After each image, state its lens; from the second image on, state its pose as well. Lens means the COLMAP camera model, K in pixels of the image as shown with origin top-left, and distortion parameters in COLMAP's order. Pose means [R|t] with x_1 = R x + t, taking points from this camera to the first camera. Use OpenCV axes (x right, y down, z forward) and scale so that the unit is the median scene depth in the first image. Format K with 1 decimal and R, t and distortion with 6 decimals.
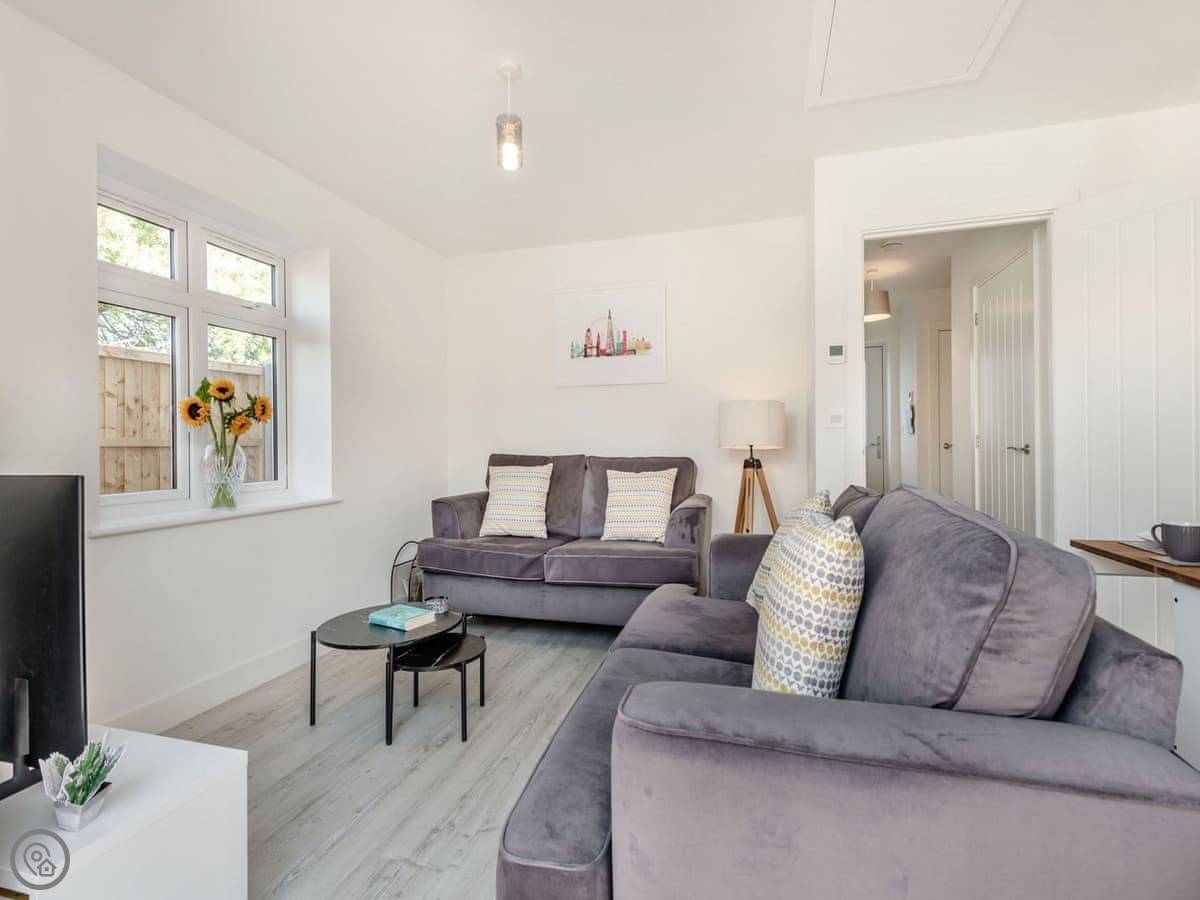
lens RADIAL K [[542.2, 0, 604.7], [0, 542.2, 445.0], [0, 0, 1]] dist [0.009434, -0.002678]
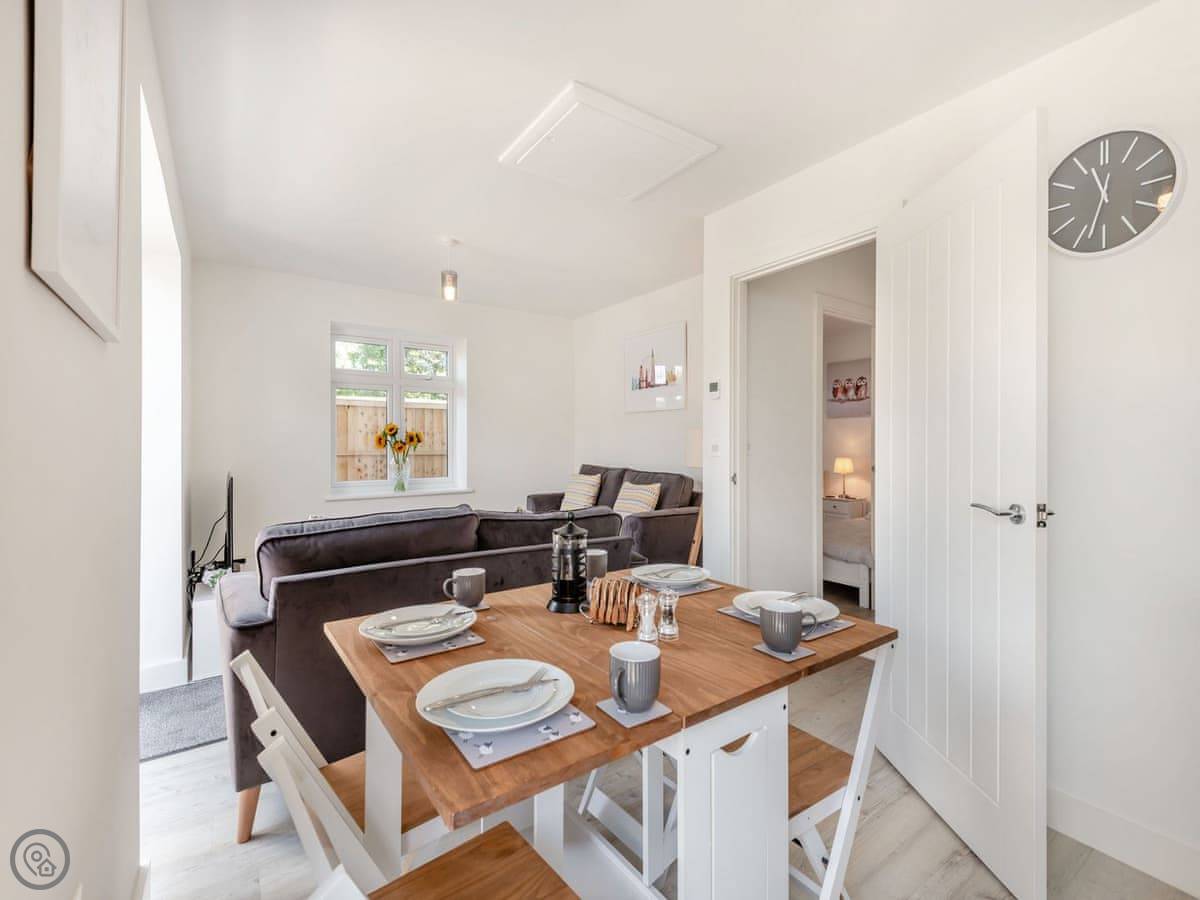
lens RADIAL K [[542.2, 0, 601.8], [0, 542.2, 452.2], [0, 0, 1]] dist [0.009434, -0.002678]
pose [[0.777784, 0.020909, -0.628184, 0.761145], [-0.011518, 0.999753, 0.019017, -0.046266], [0.628427, -0.007556, 0.777832, -0.013216]]
